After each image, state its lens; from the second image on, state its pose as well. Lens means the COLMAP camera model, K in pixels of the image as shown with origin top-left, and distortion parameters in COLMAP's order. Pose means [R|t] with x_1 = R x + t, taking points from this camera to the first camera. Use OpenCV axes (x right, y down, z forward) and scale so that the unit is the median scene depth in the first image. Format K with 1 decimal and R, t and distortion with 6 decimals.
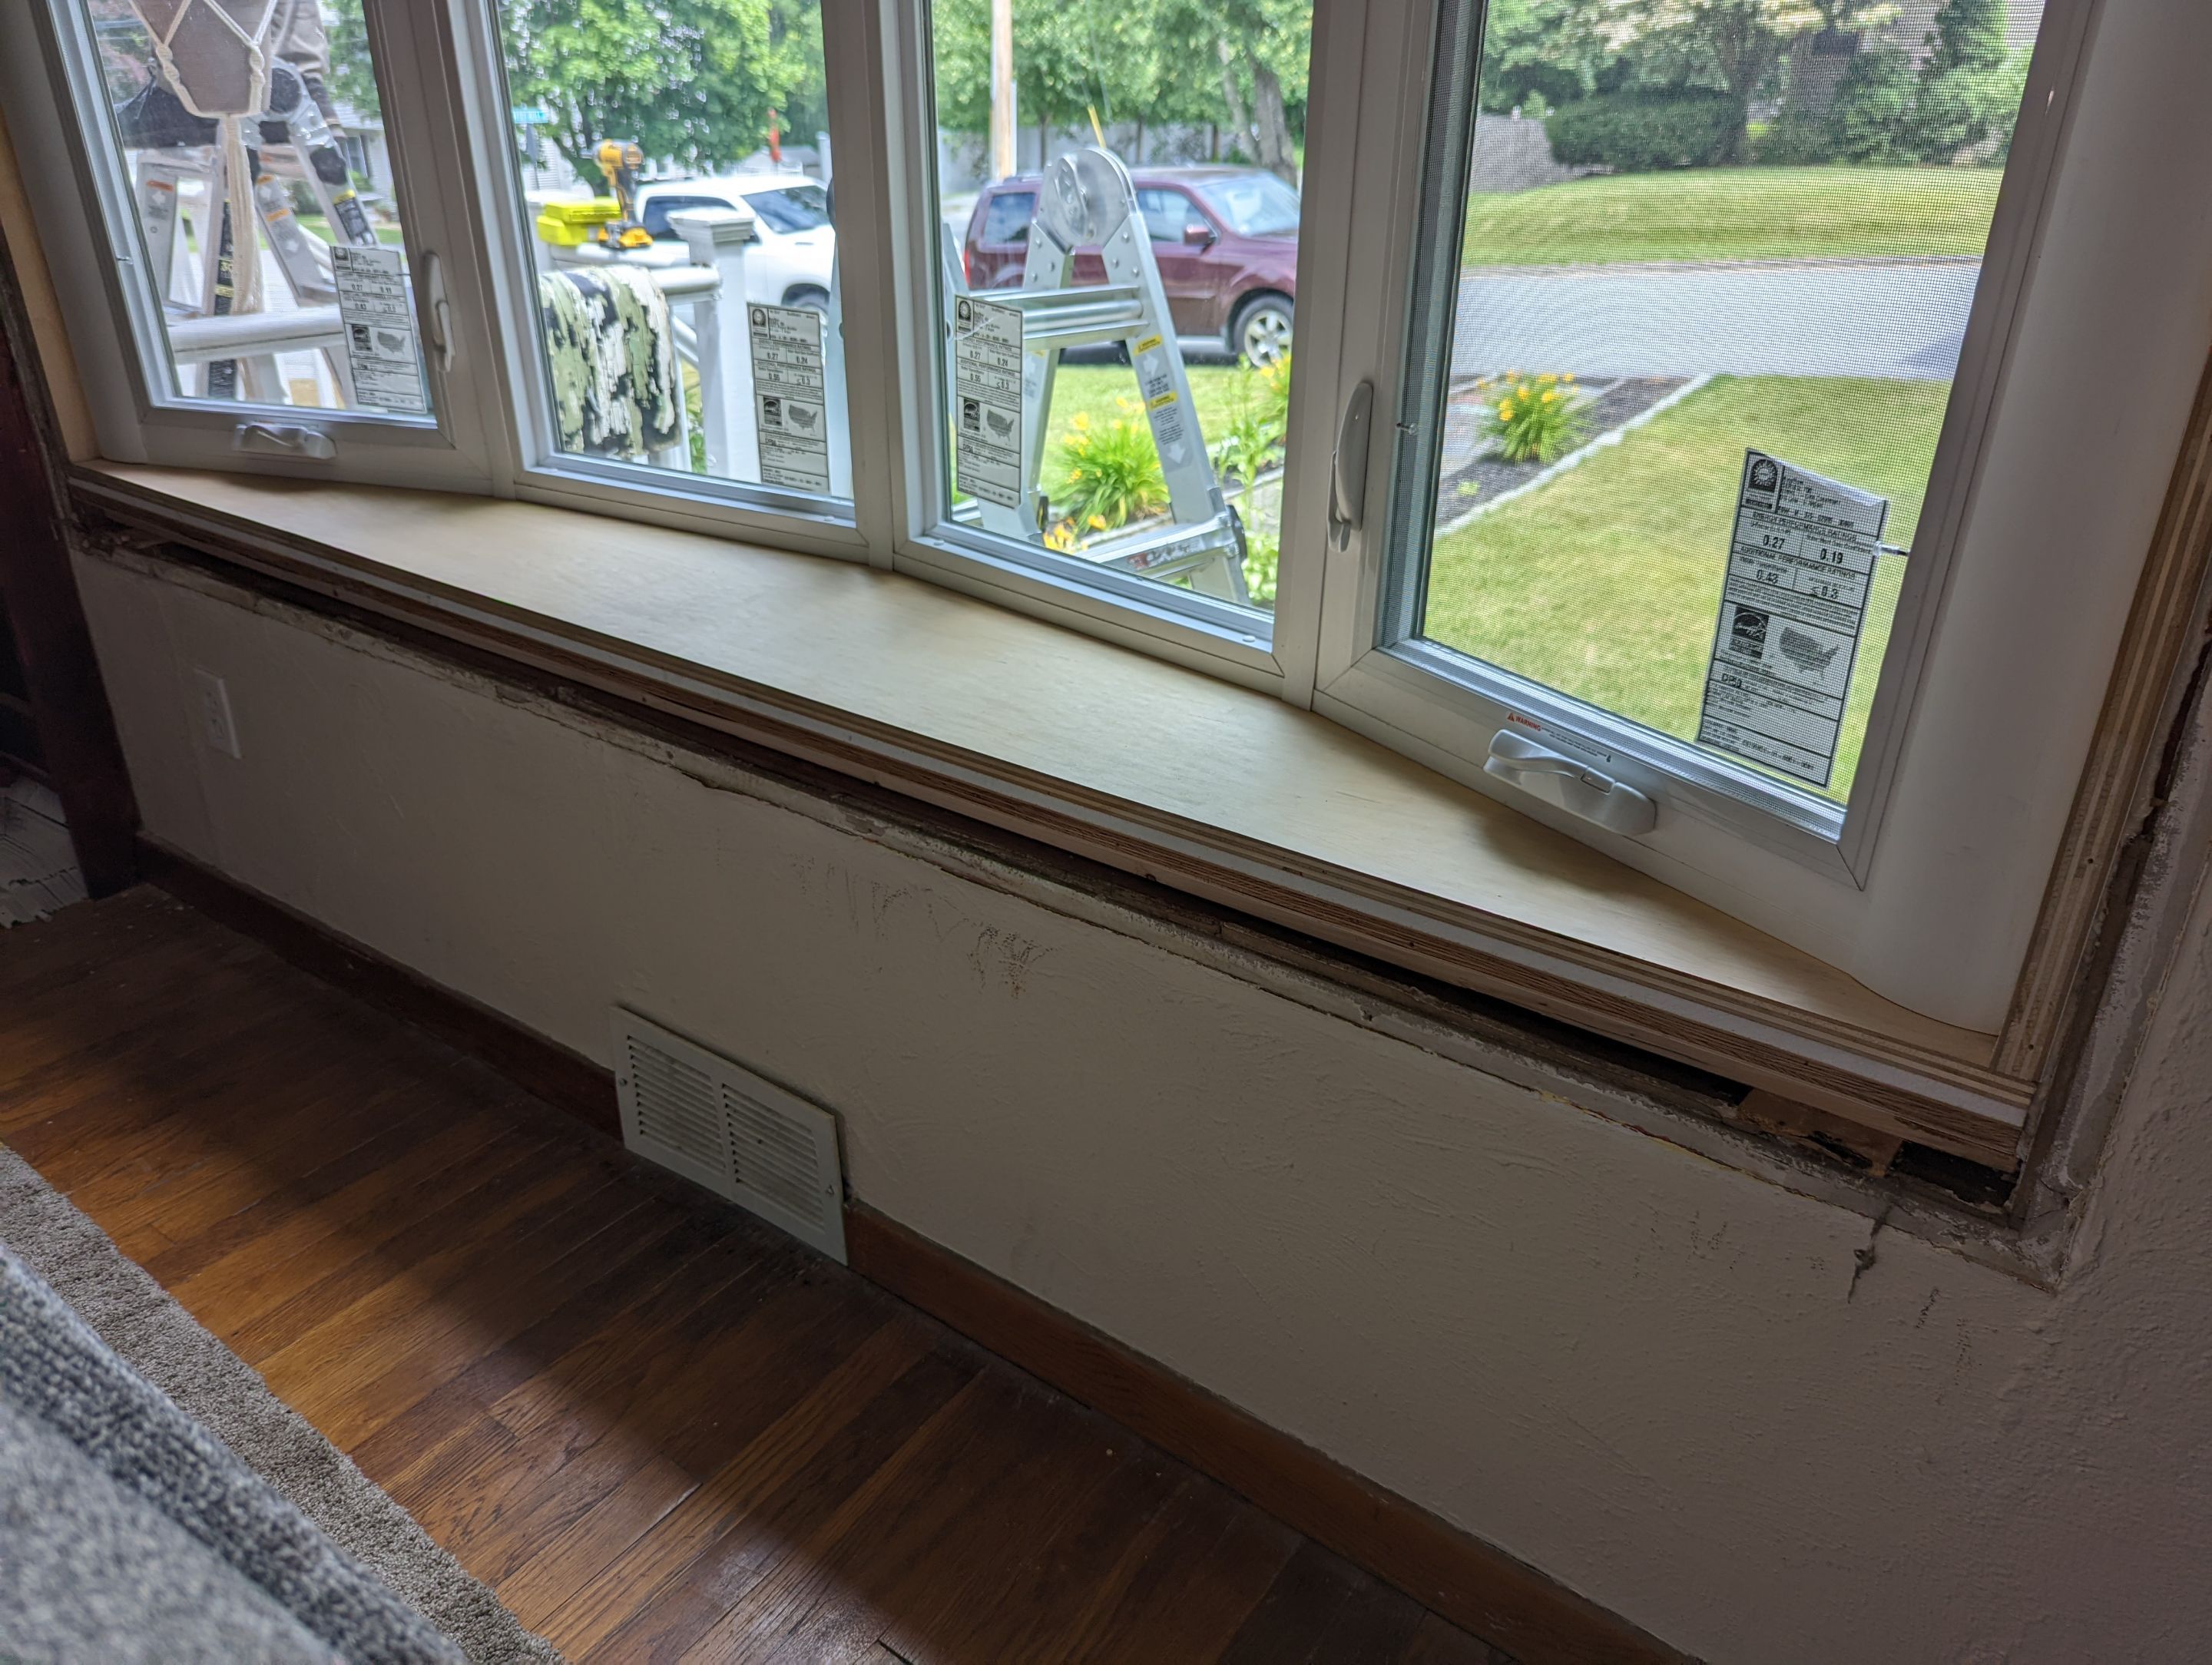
lens RADIAL K [[1478.6, 0, 1106.0], [0, 1478.6, 832.5], [0, 0, 1]] dist [-0.024202, -0.002389]
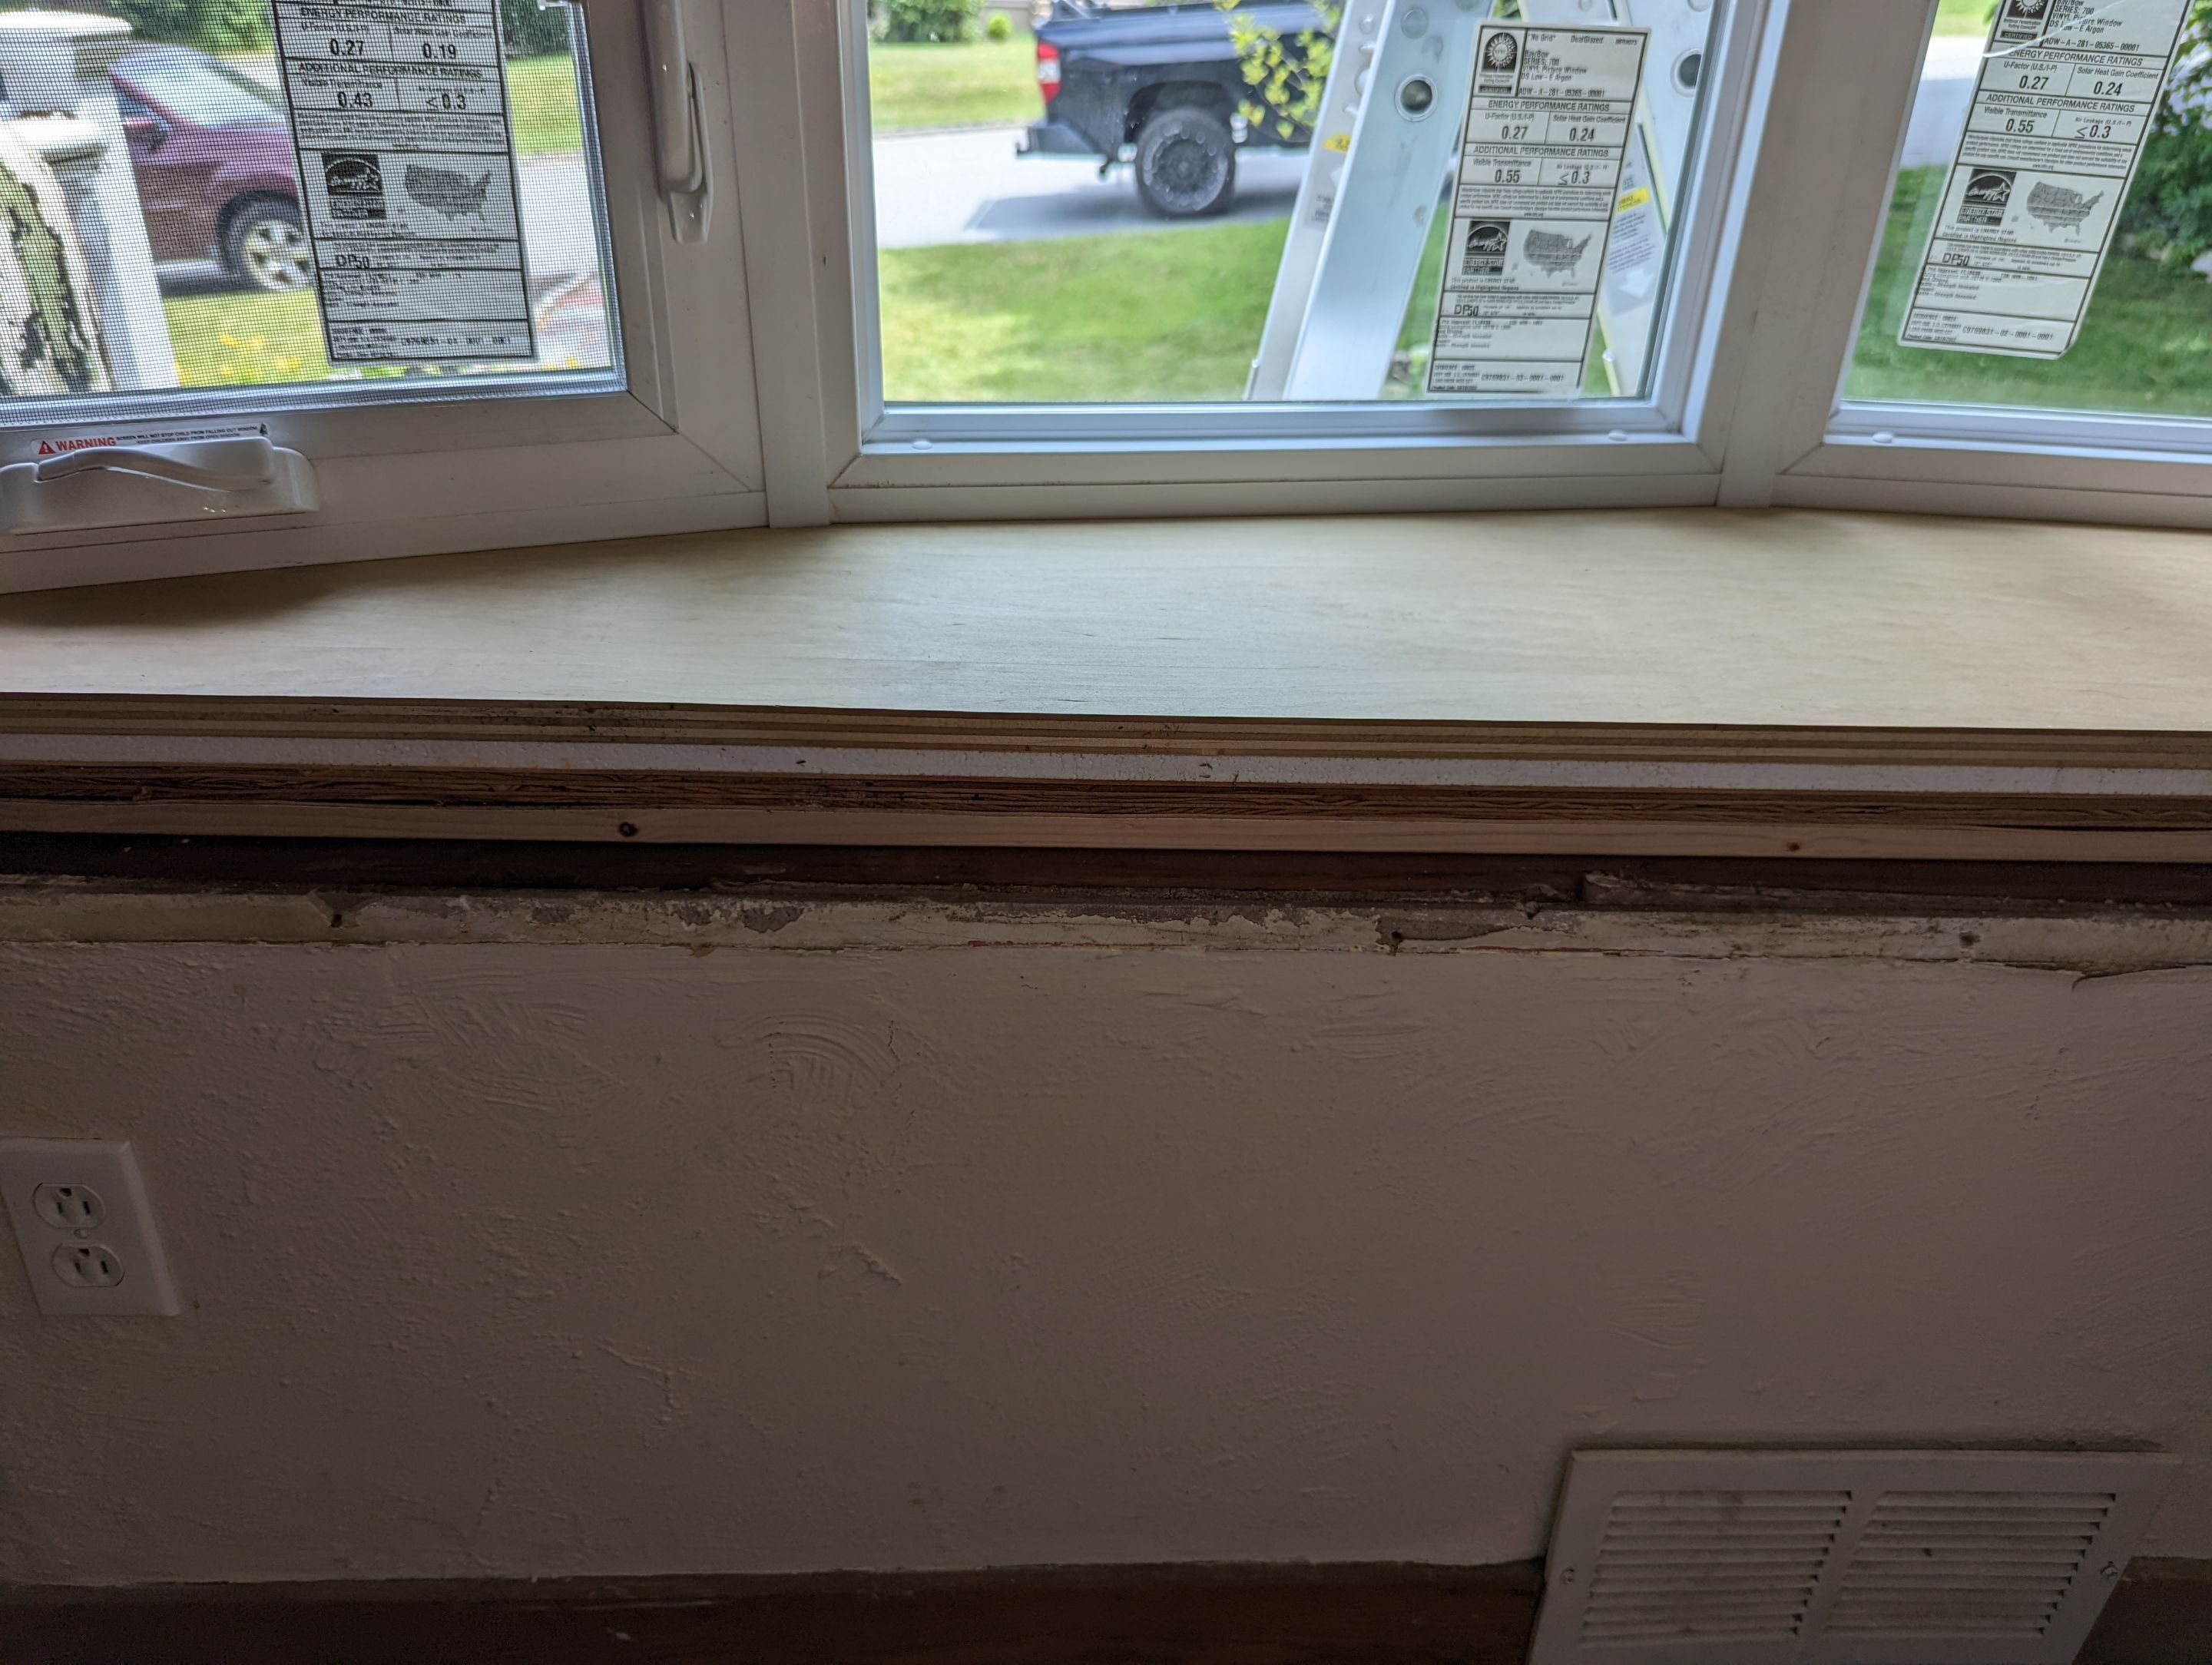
lens RADIAL K [[1521.5, 0, 1106.0], [0, 1521.5, 832.5], [0, 0, 1]] dist [0.006643, -0.005251]
pose [[0.814190, -0.283487, 0.506685, -0.344821], [0.256159, 0.958559, 0.124687, -0.098996], [-0.521035, 0.028273, 0.853067, 0.323272]]
